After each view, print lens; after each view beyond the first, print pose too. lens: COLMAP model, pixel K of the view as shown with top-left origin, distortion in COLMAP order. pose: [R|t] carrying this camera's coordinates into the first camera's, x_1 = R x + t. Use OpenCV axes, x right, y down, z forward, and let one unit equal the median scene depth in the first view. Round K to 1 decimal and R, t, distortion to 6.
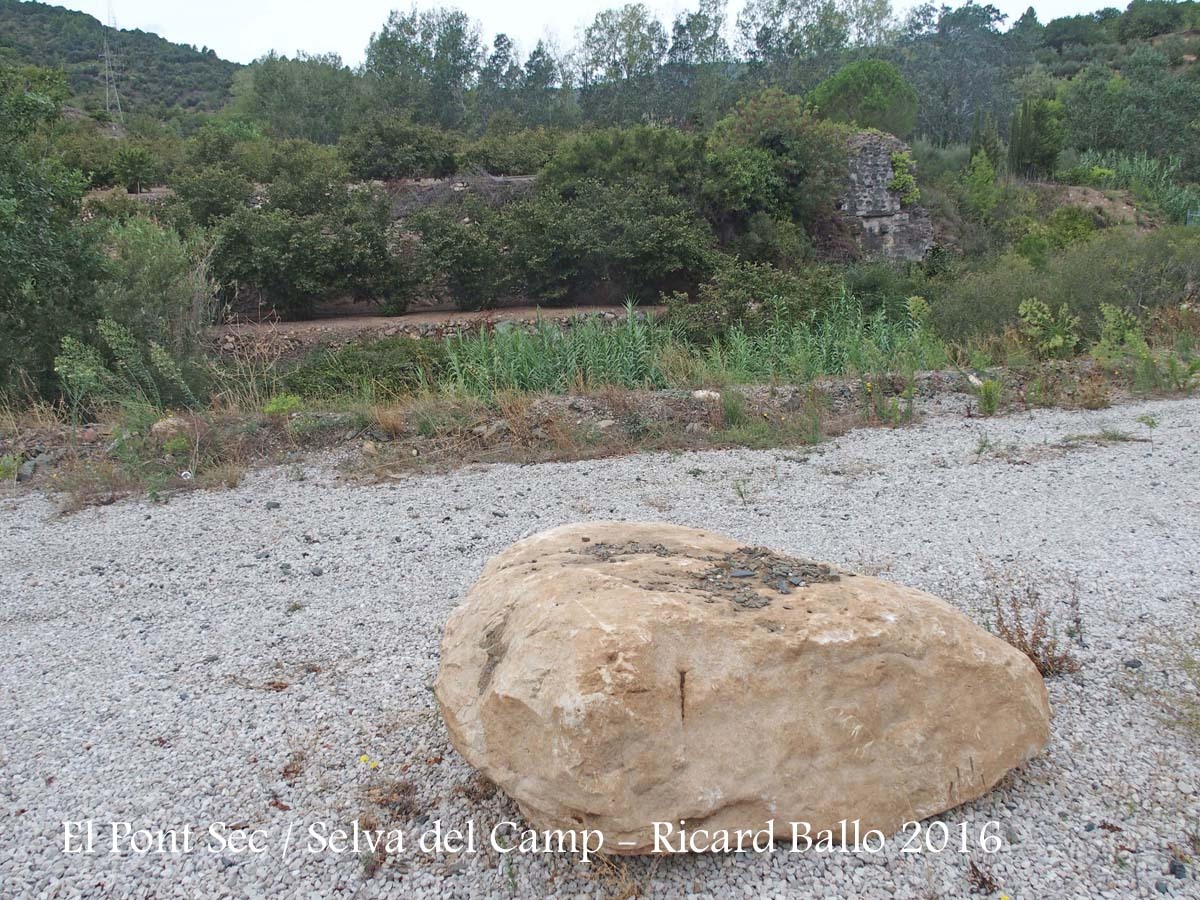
lens RADIAL K [[995.2, 0, 592.3], [0, 995.2, 447.6], [0, 0, 1]] dist [-0.051496, -0.003498]
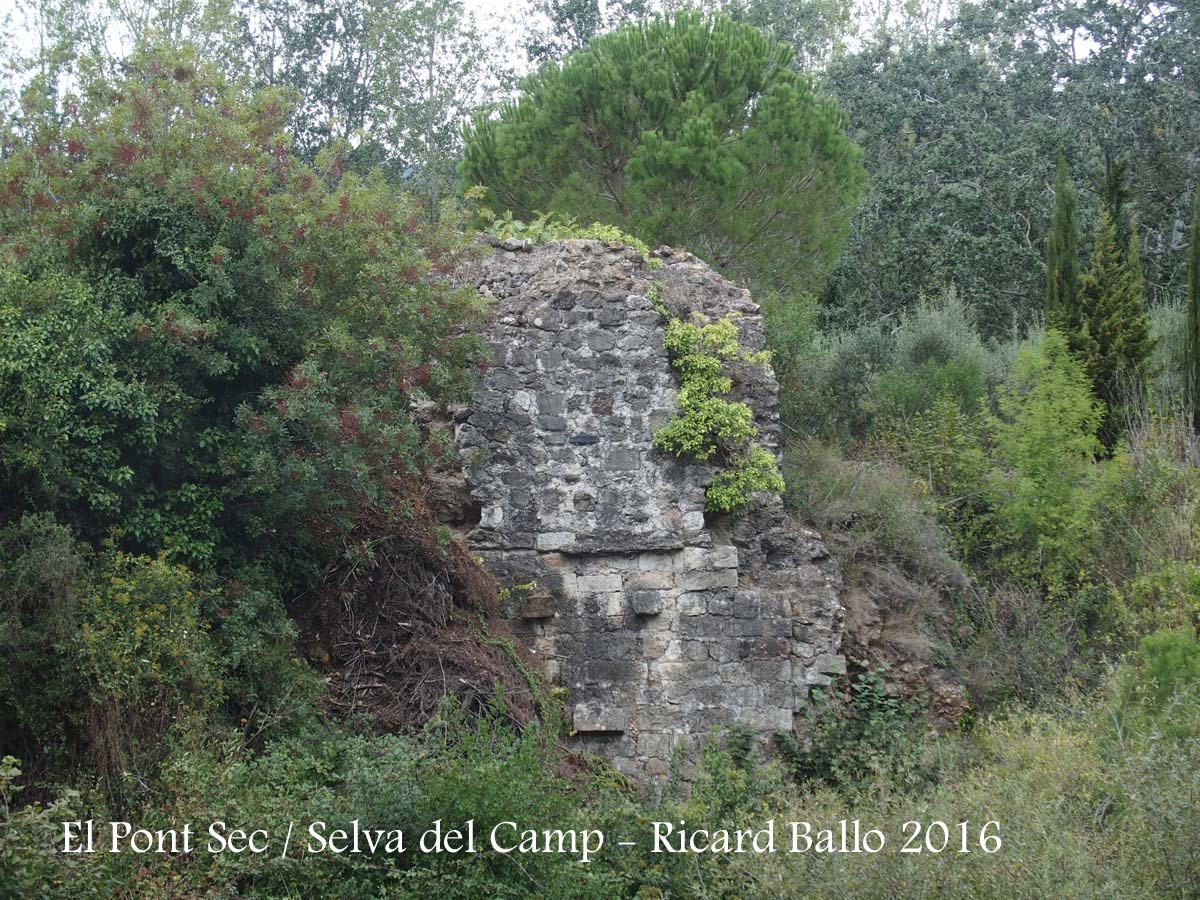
lens RADIAL K [[2977.1, 0, 602.7], [0, 2977.1, 452.0], [0, 0, 1]] dist [0.013712, 0.000000]
pose [[0.994597, 0.037444, 0.096825, 0.208261], [-0.010736, 0.964785, -0.262820, -0.055857], [-0.103256, 0.260361, 0.959974, 0.249014]]
